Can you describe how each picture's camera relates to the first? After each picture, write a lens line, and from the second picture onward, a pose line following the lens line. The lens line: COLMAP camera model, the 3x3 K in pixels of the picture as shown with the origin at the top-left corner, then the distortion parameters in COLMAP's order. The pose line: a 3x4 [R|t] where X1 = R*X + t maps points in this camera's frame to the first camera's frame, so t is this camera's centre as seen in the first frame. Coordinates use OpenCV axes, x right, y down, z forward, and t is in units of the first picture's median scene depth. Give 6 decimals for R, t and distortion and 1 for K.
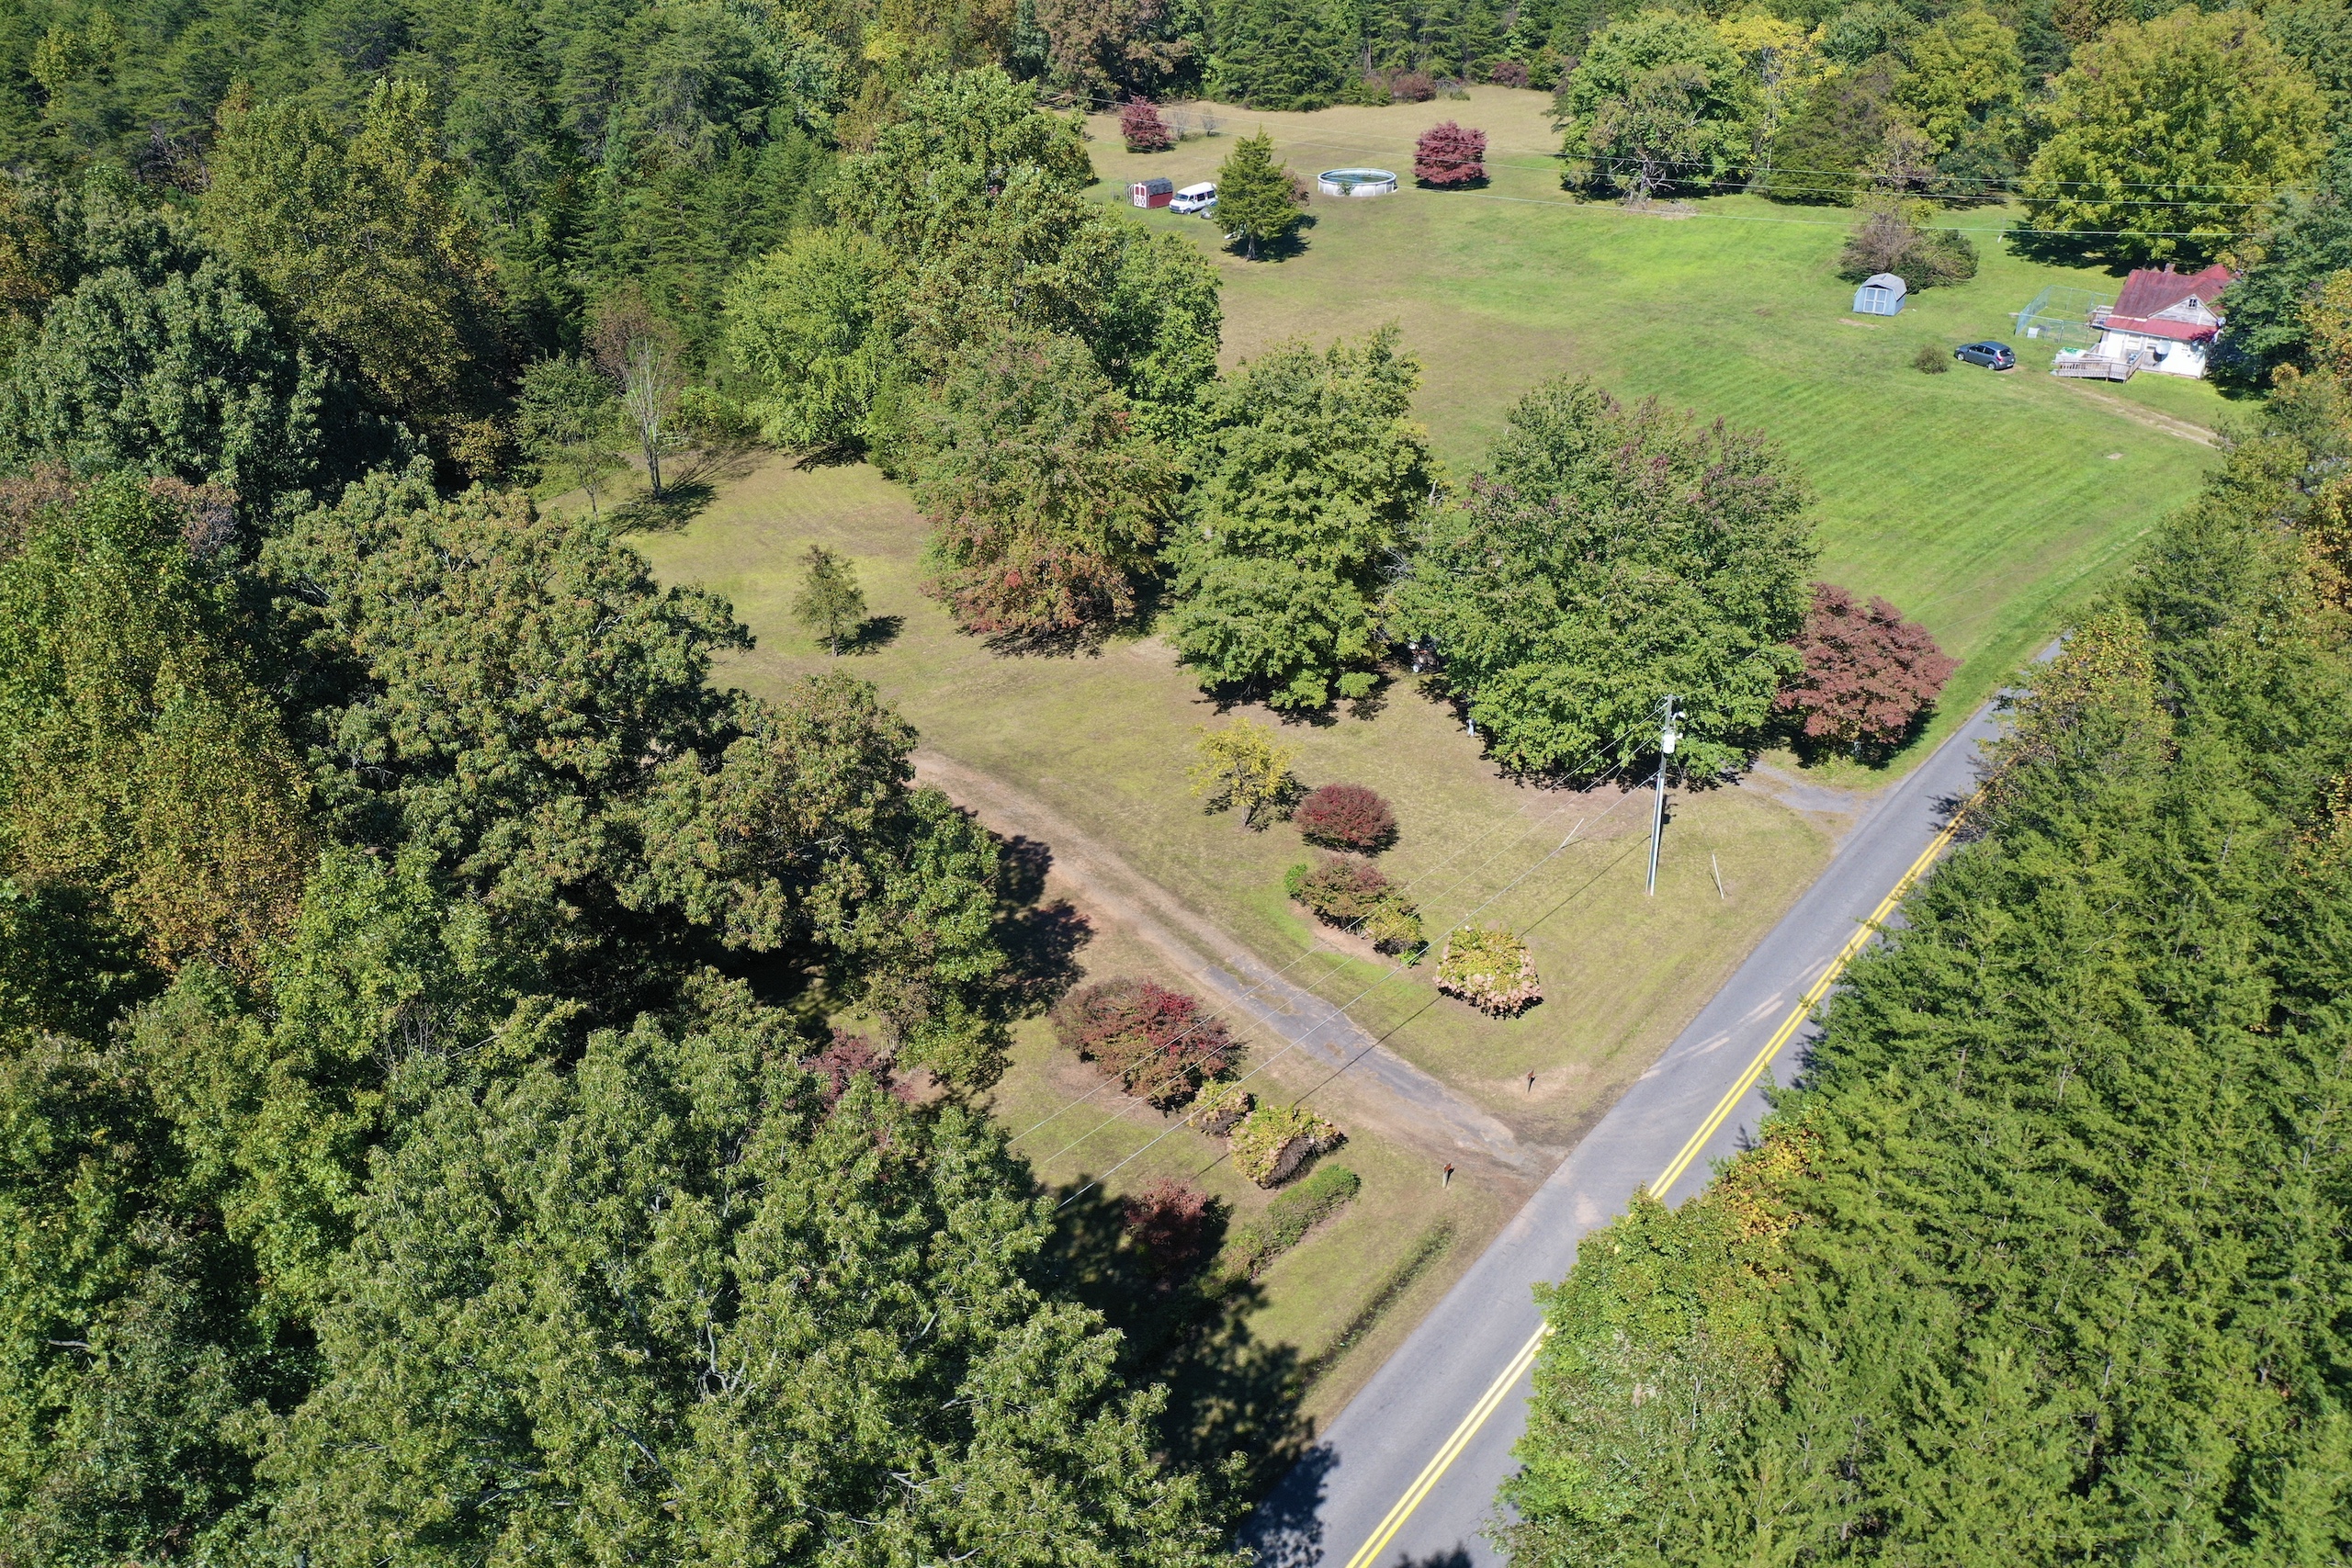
lens RADIAL K [[1866.8, 0, 1188.4], [0, 1866.8, 779.8], [0, 0, 1]] dist [0.007505, 0.003849]
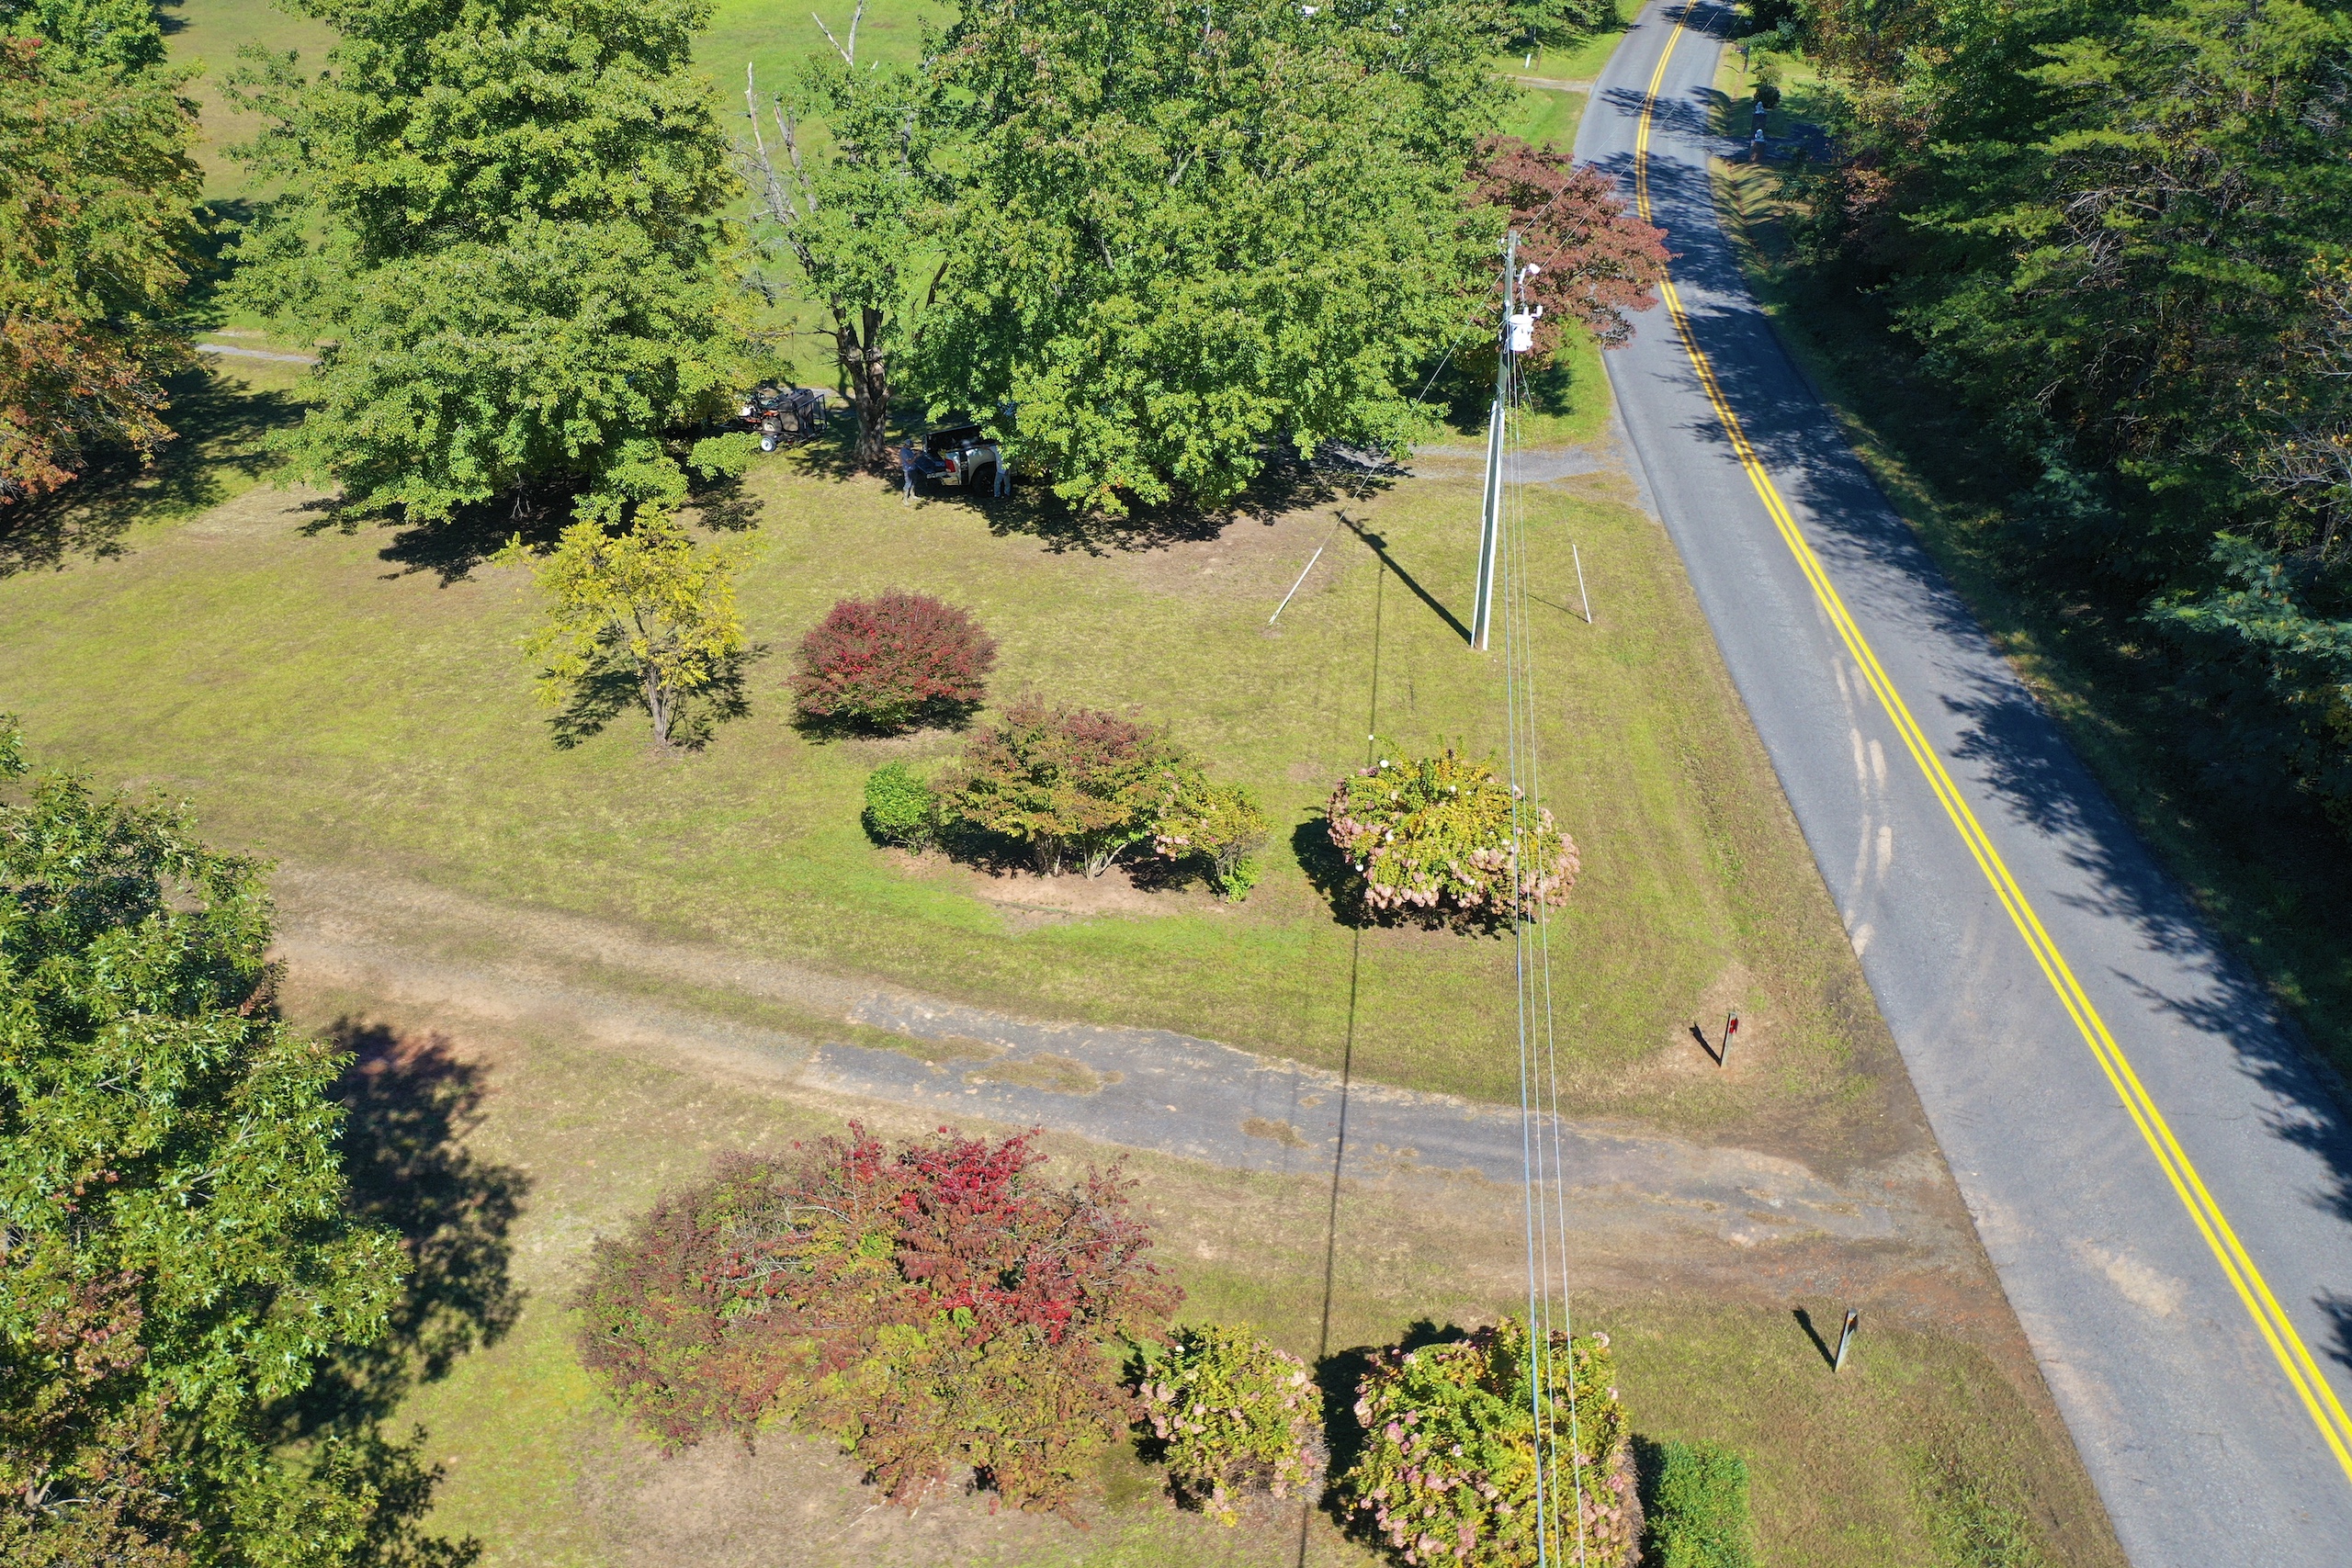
lens RADIAL K [[1866.8, 0, 1198.7], [0, 1866.8, 781.3], [0, 0, 1]] dist [0.007505, 0.003849]
pose [[0.826341, -0.268786, 0.494888, -0.085899], [0.259887, 0.961592, 0.088317, 0.025247], [-0.499619, 0.055634, 0.864457, 0.499707]]
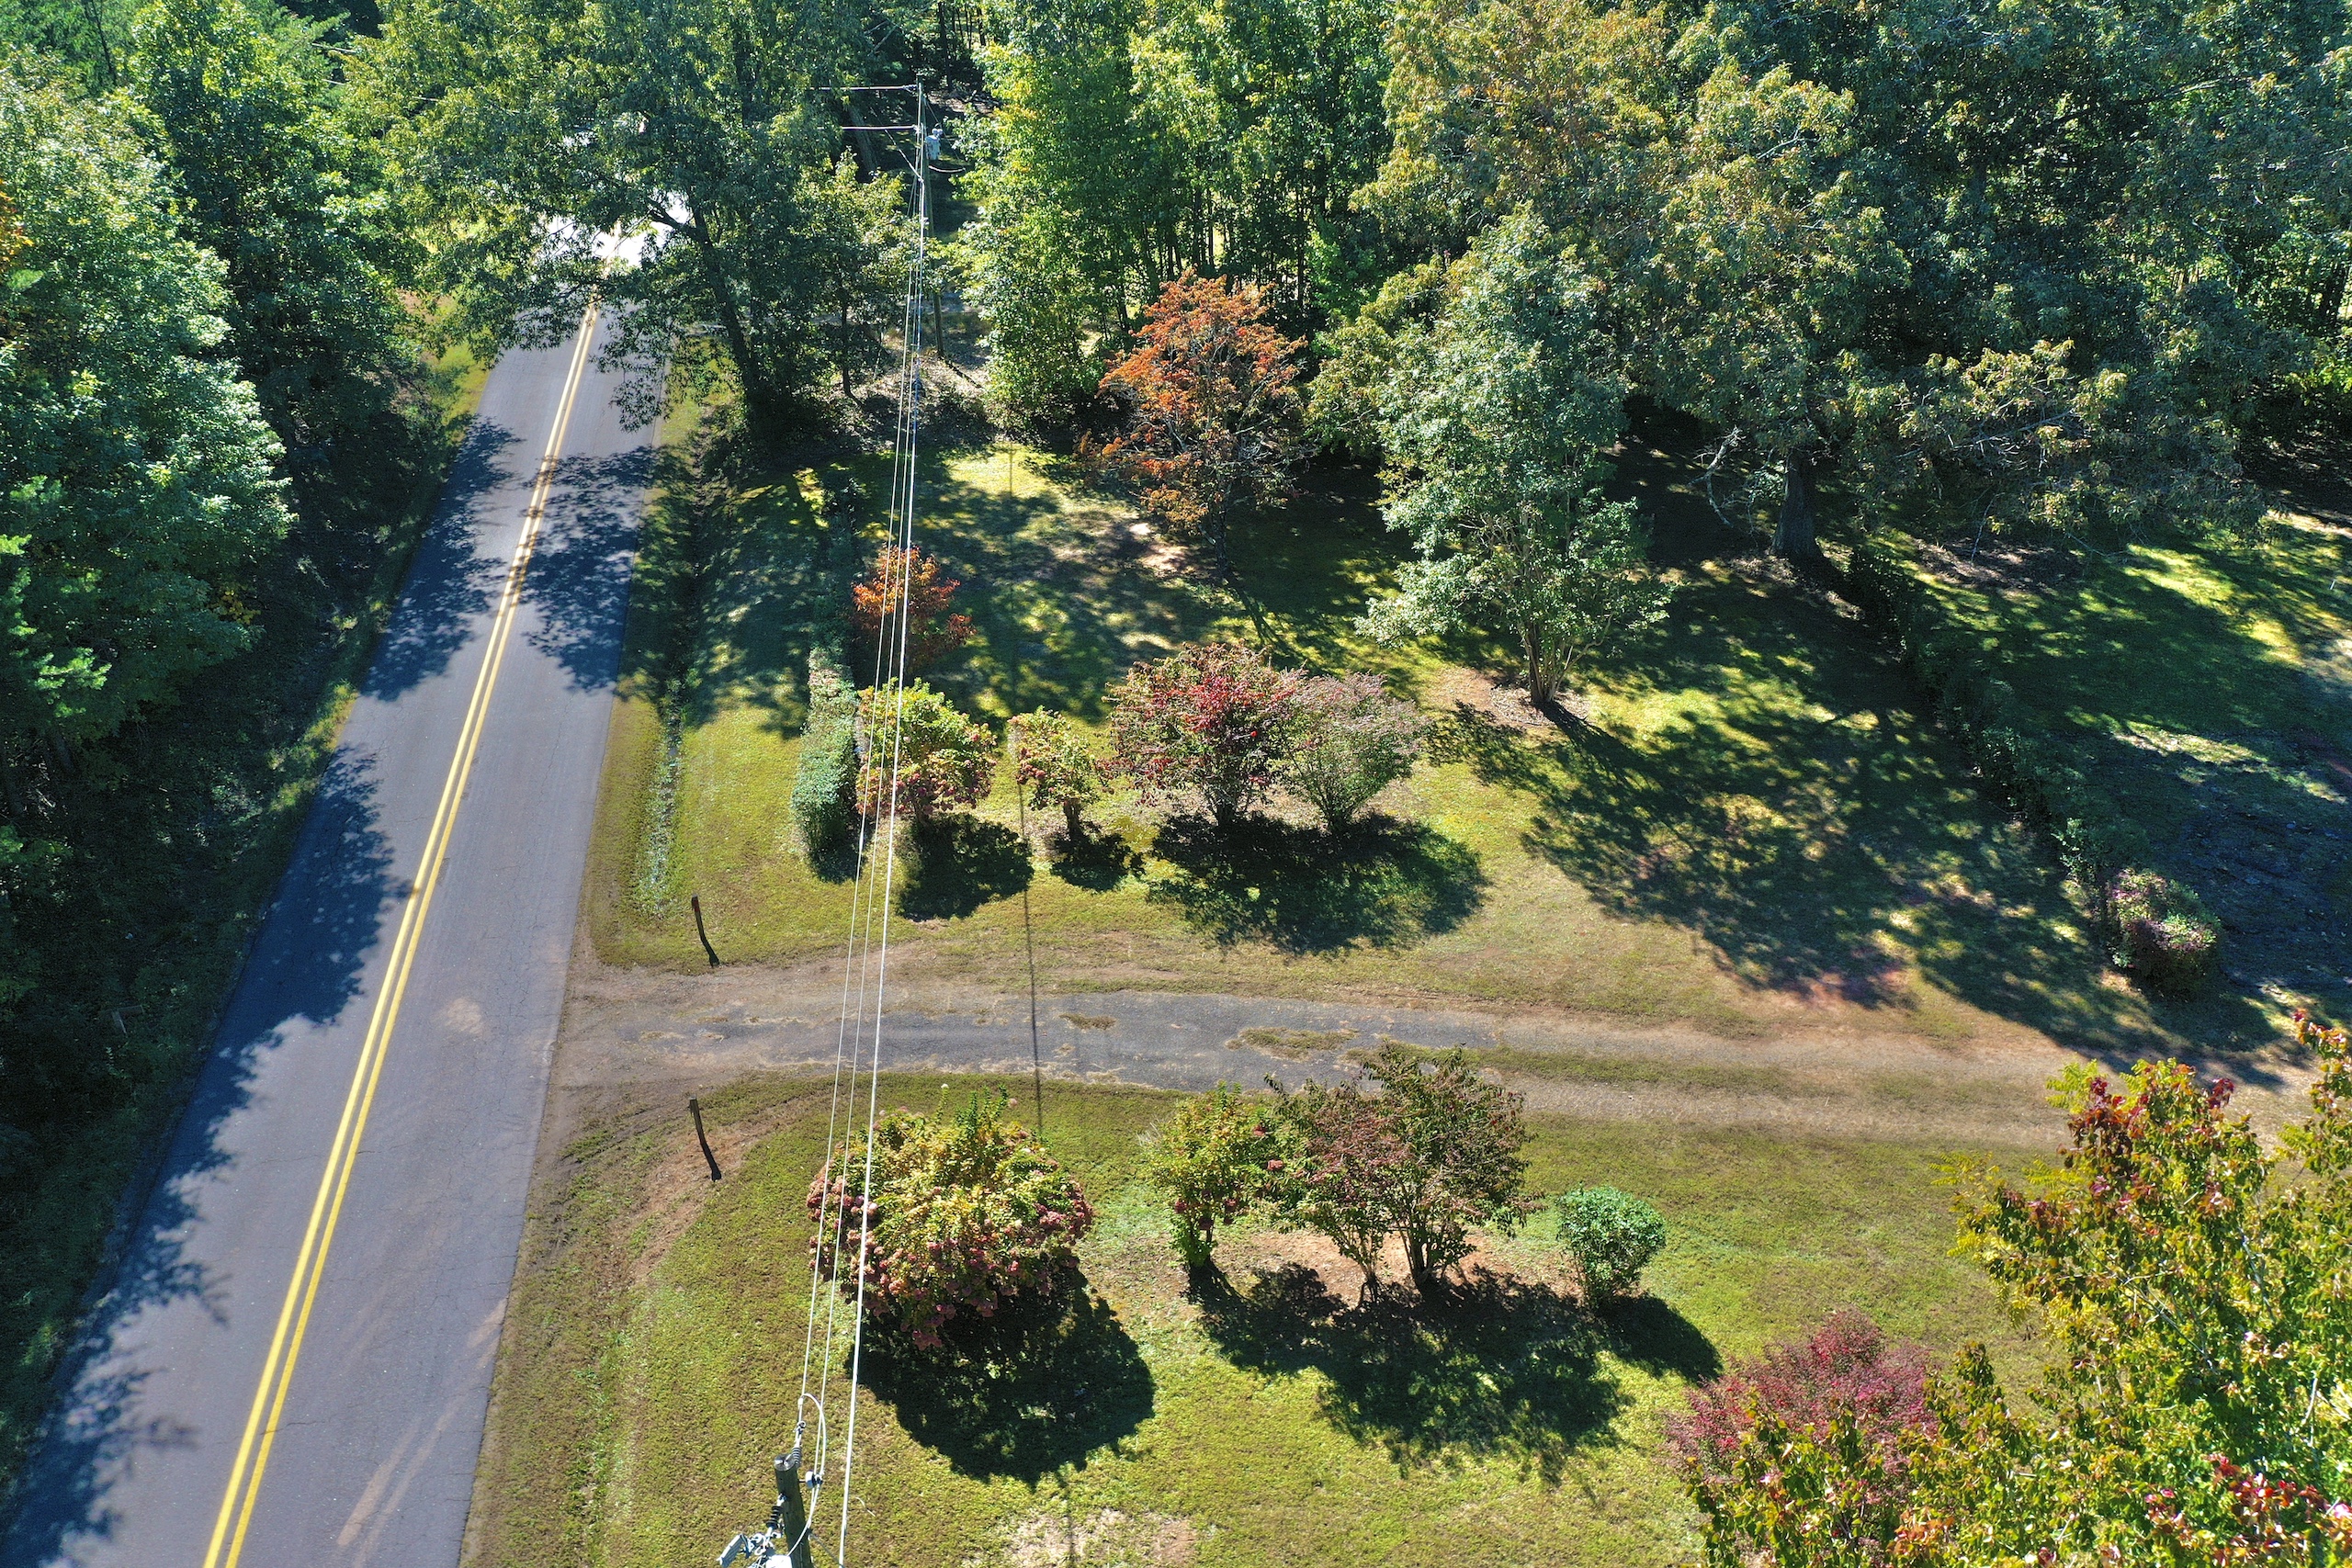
lens RADIAL K [[1866.8, 0, 1157.7], [0, 1866.8, 787.3], [0, 0, 1]] dist [0.007505, 0.003849]
pose [[-0.686685, 0.387470, -0.615086, 0.263452], [-0.319818, 0.598810, 0.734264, -0.201095], [0.652825, 0.700923, -0.287274, 0.842639]]
